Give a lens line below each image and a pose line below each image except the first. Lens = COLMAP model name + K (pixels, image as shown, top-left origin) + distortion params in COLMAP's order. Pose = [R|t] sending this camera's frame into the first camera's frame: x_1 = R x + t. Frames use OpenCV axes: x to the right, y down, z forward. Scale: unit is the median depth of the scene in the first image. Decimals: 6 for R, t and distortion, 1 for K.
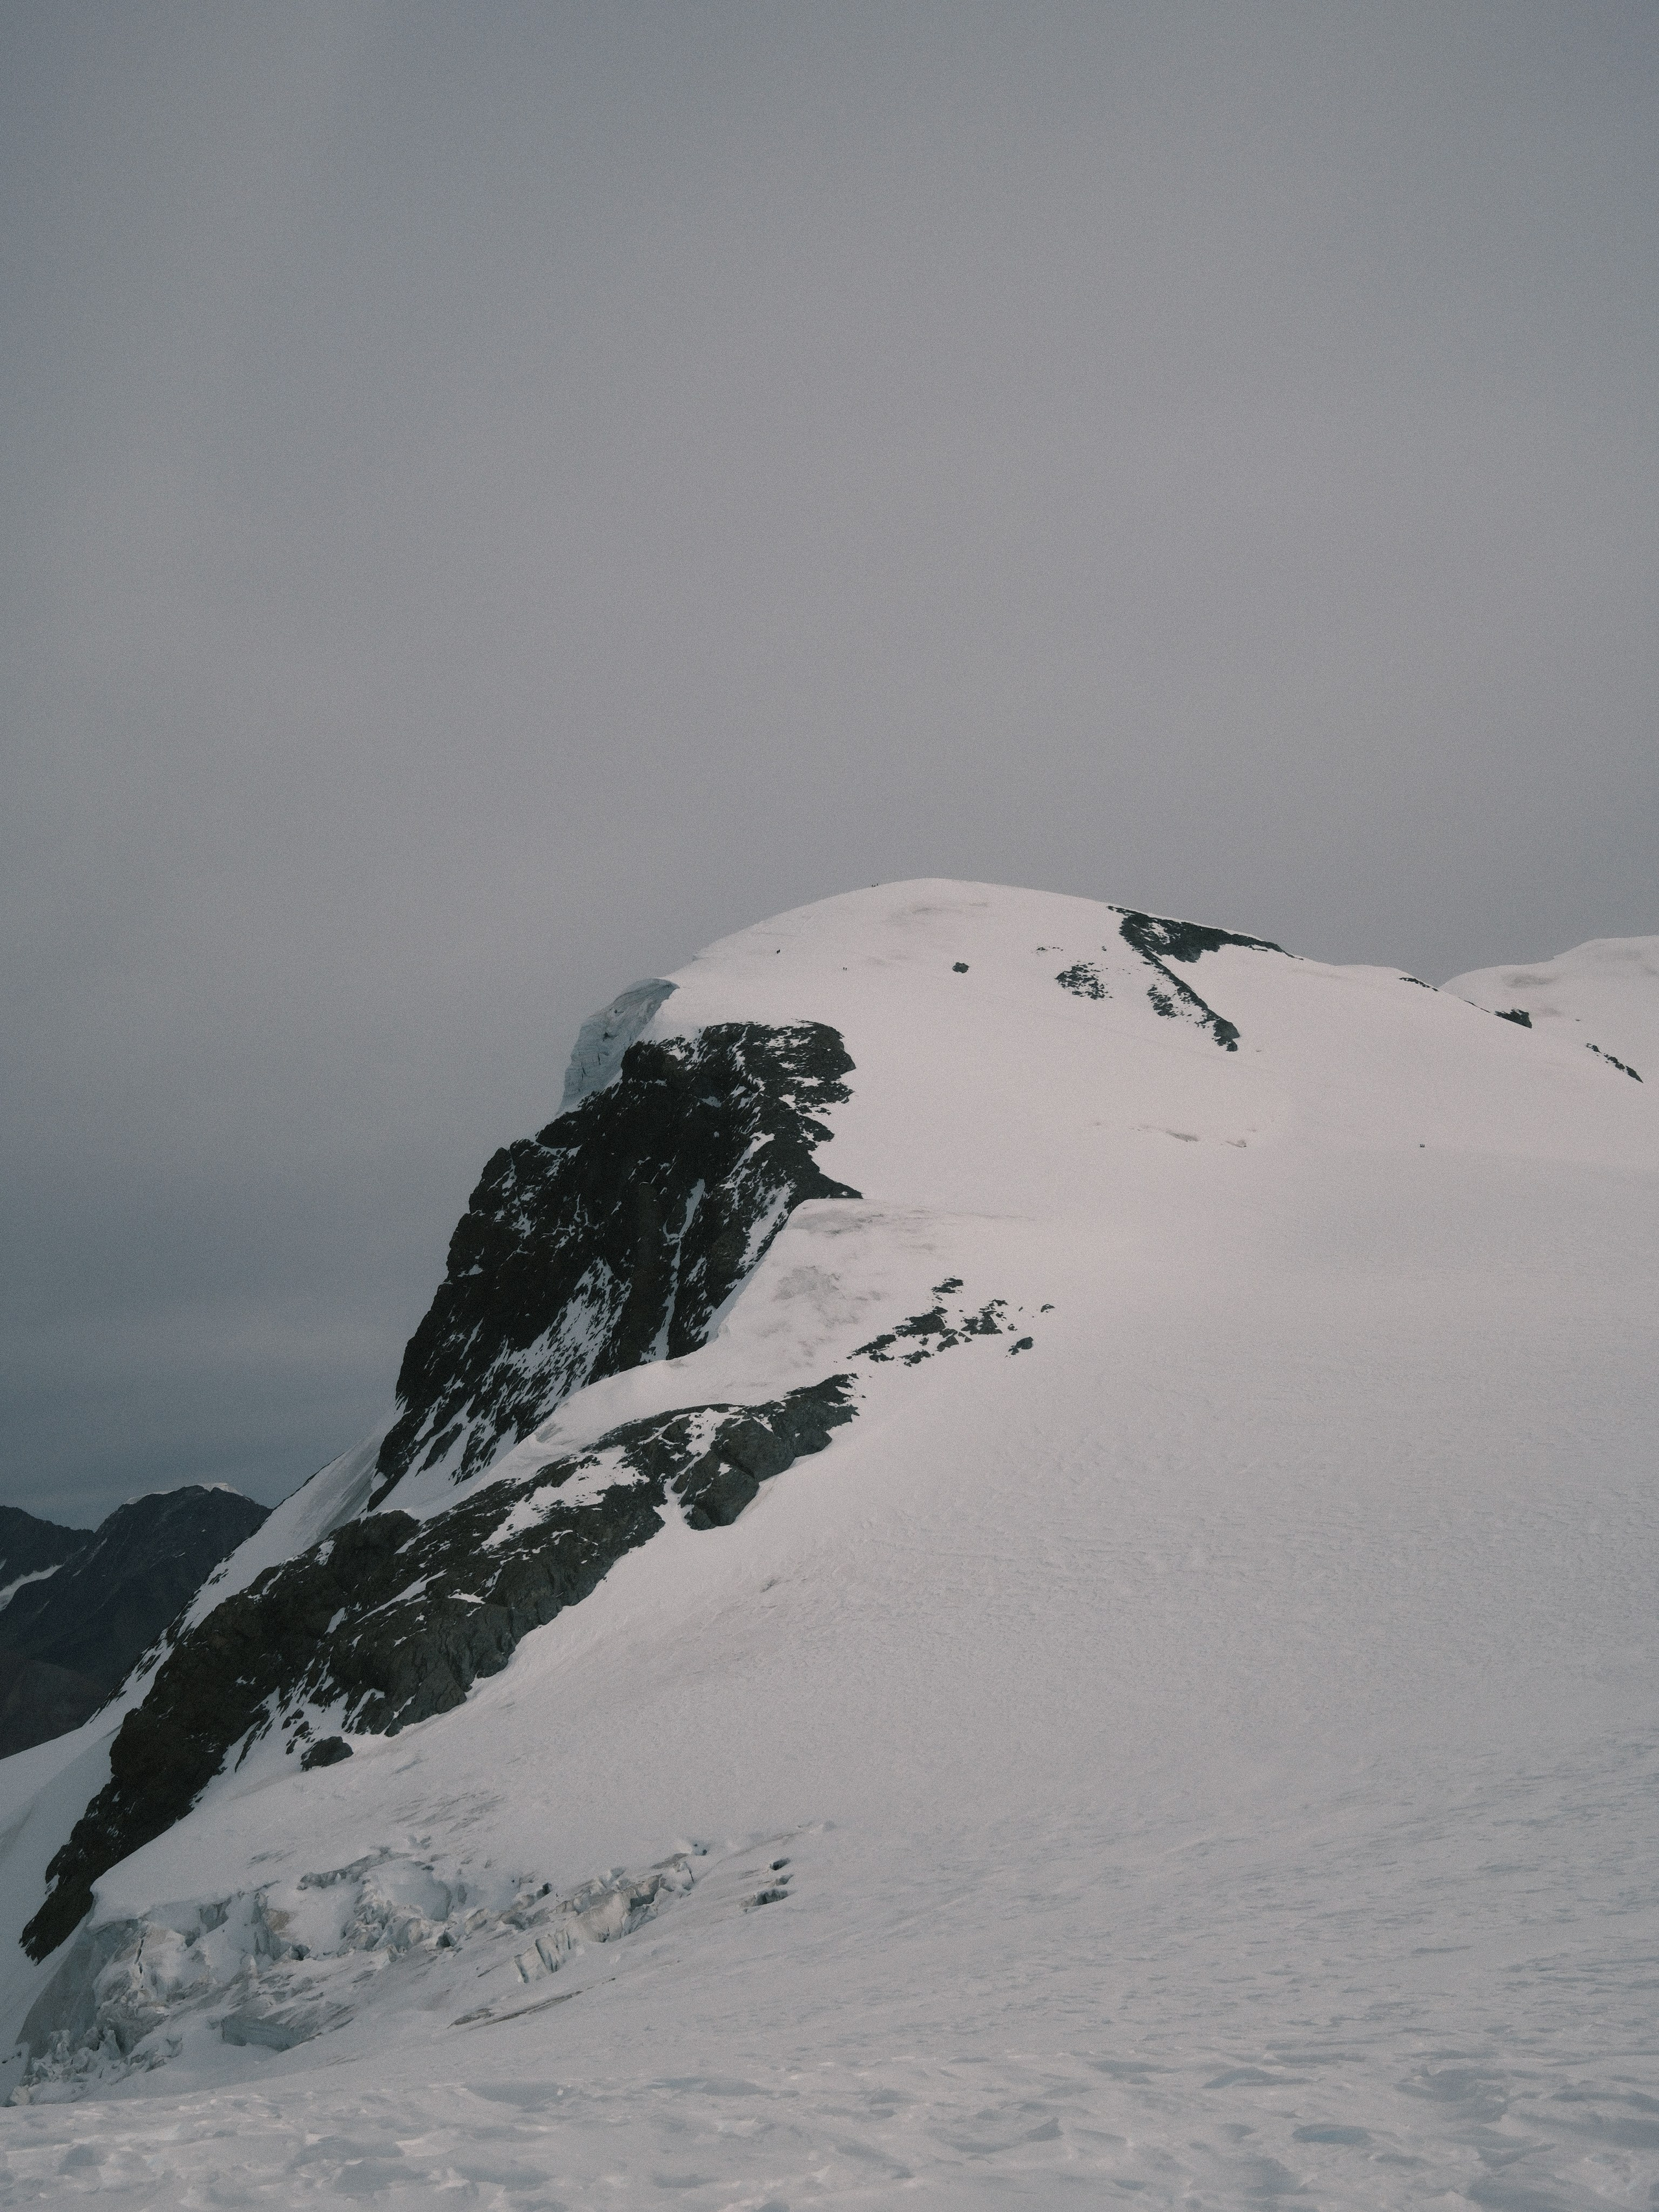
lens RADIAL K [[2428.3, 0, 801.3], [0, 2428.3, 1109.8], [0, 0, 1]] dist [-0.031417, 0.031480]
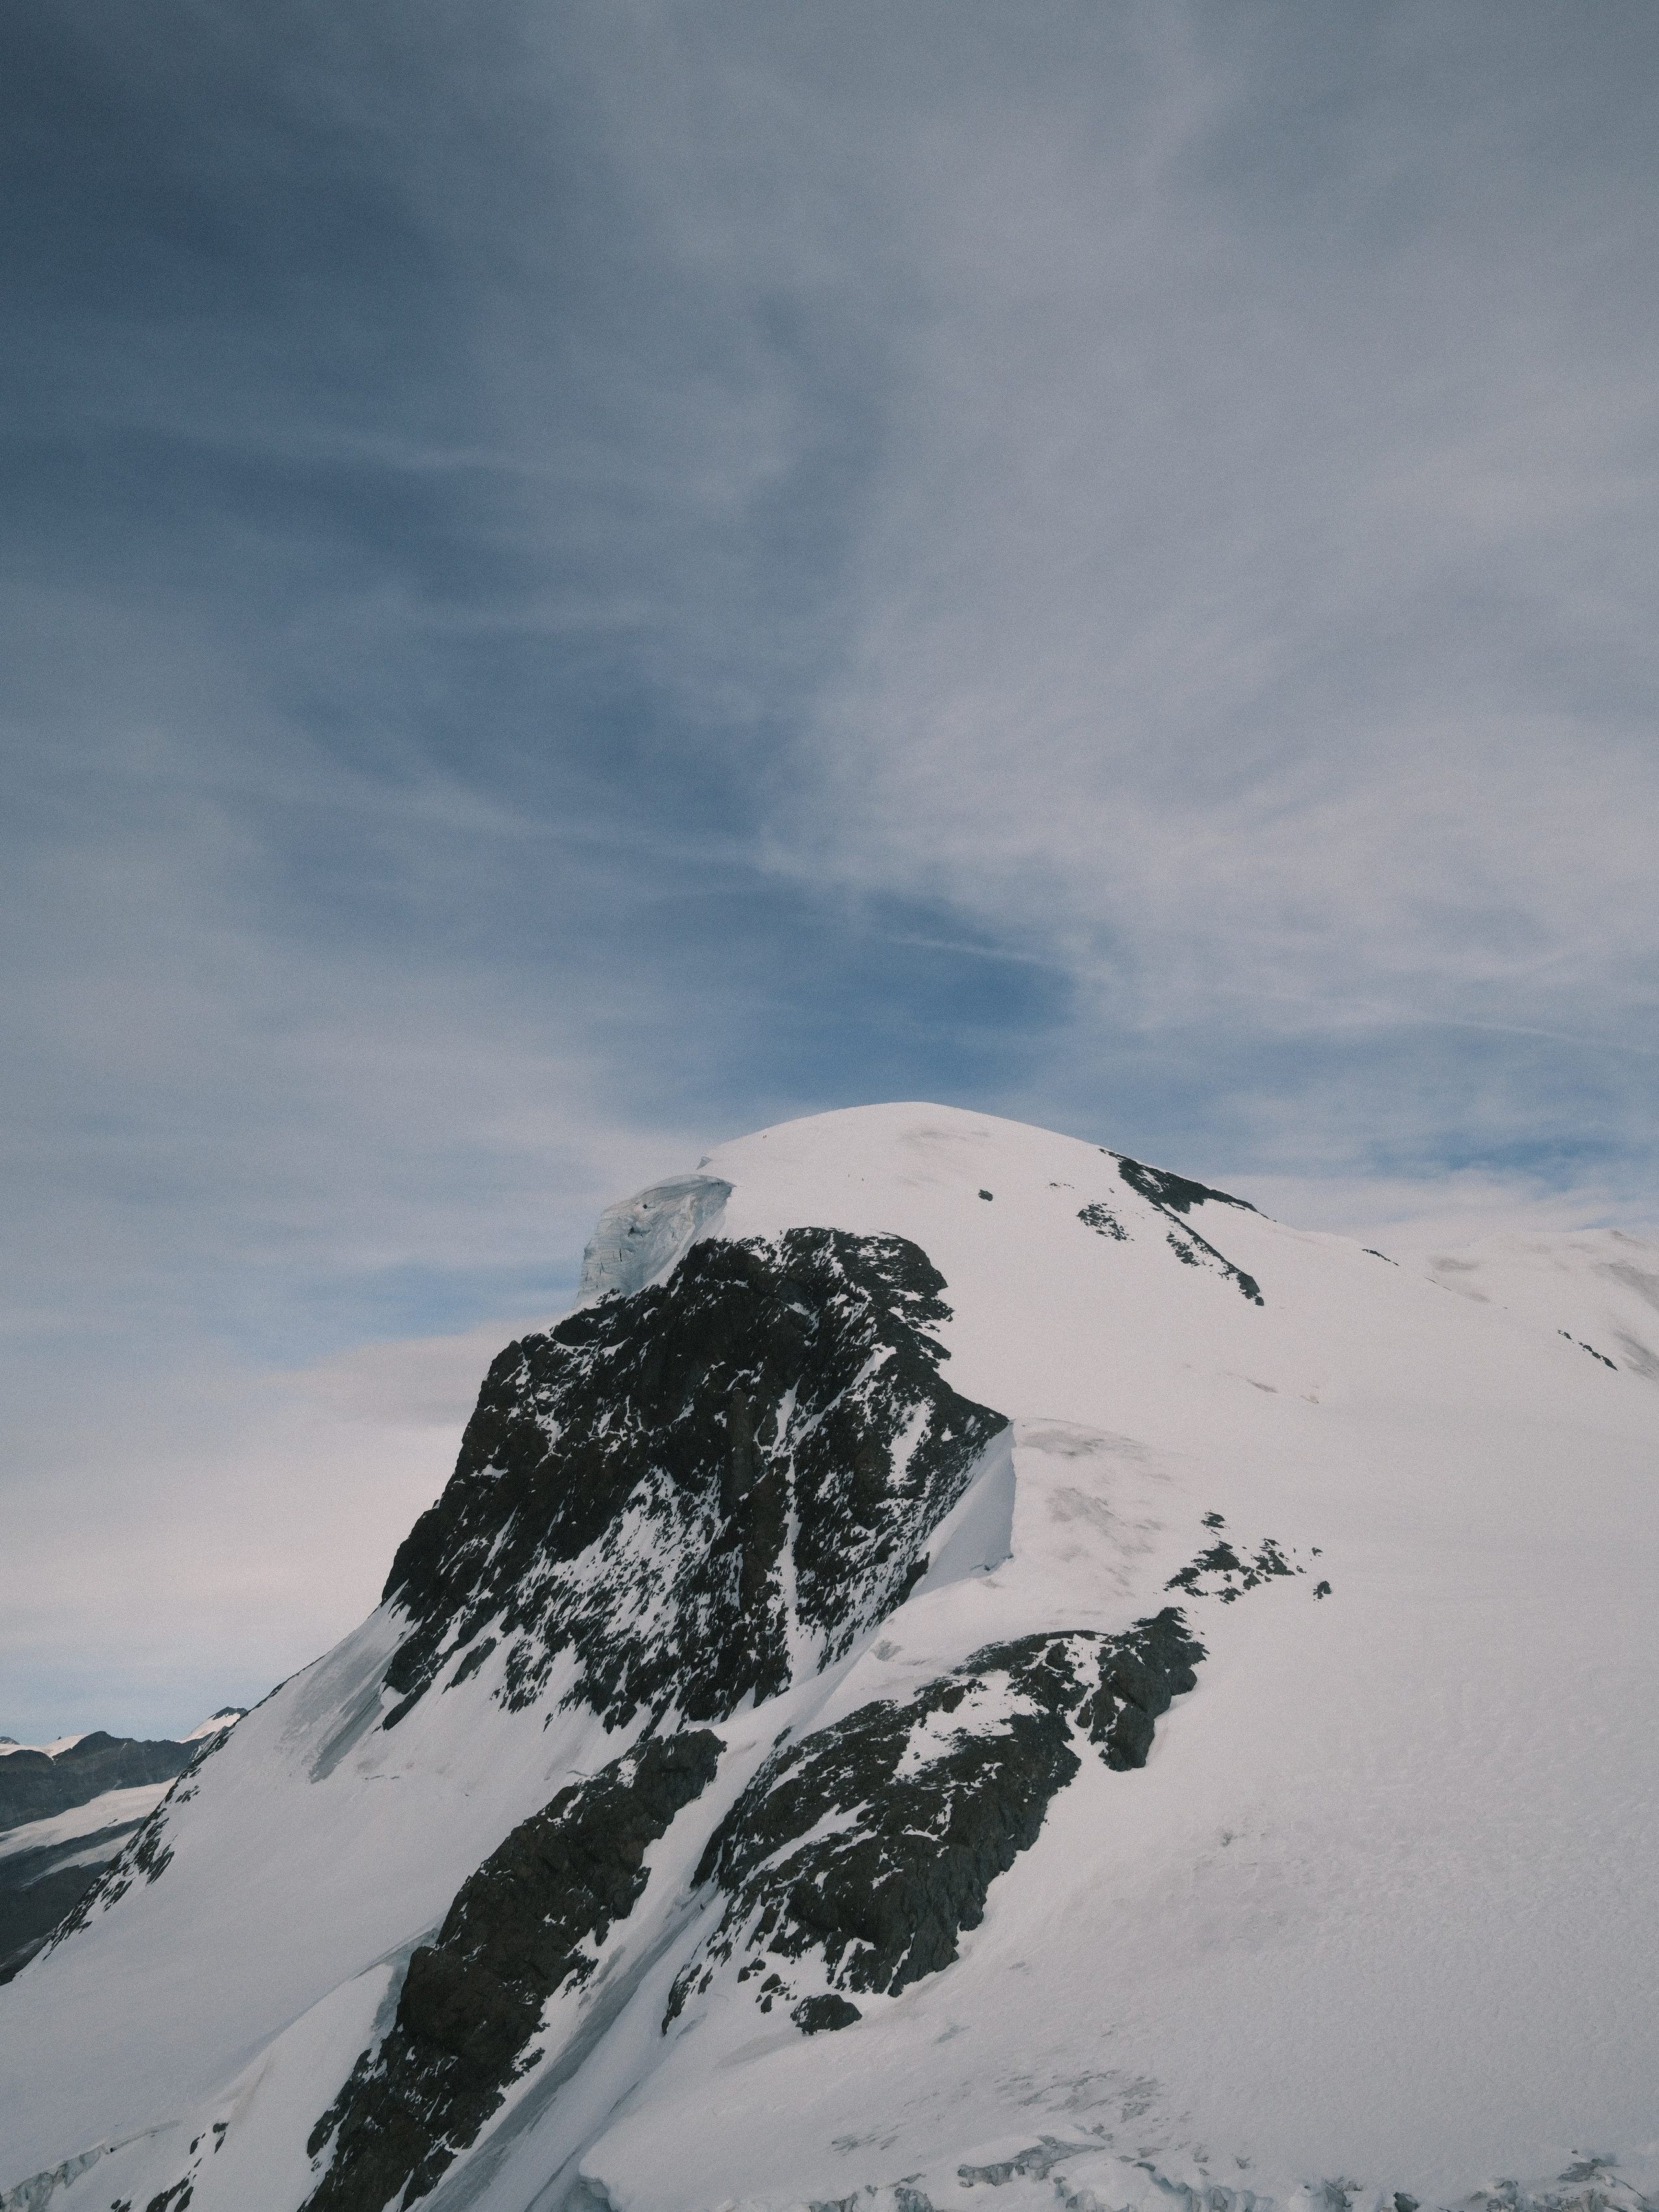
lens RADIAL K [[2428.3, 0, 801.3], [0, 2428.3, 1109.8], [0, 0, 1]] dist [-0.031417, 0.031480]
pose [[0.983912, 0.099197, 0.148582, -0.186508], [-0.083384, 0.990524, -0.109128, 0.023423], [-0.157999, 0.094984, 0.982860, 0.071615]]
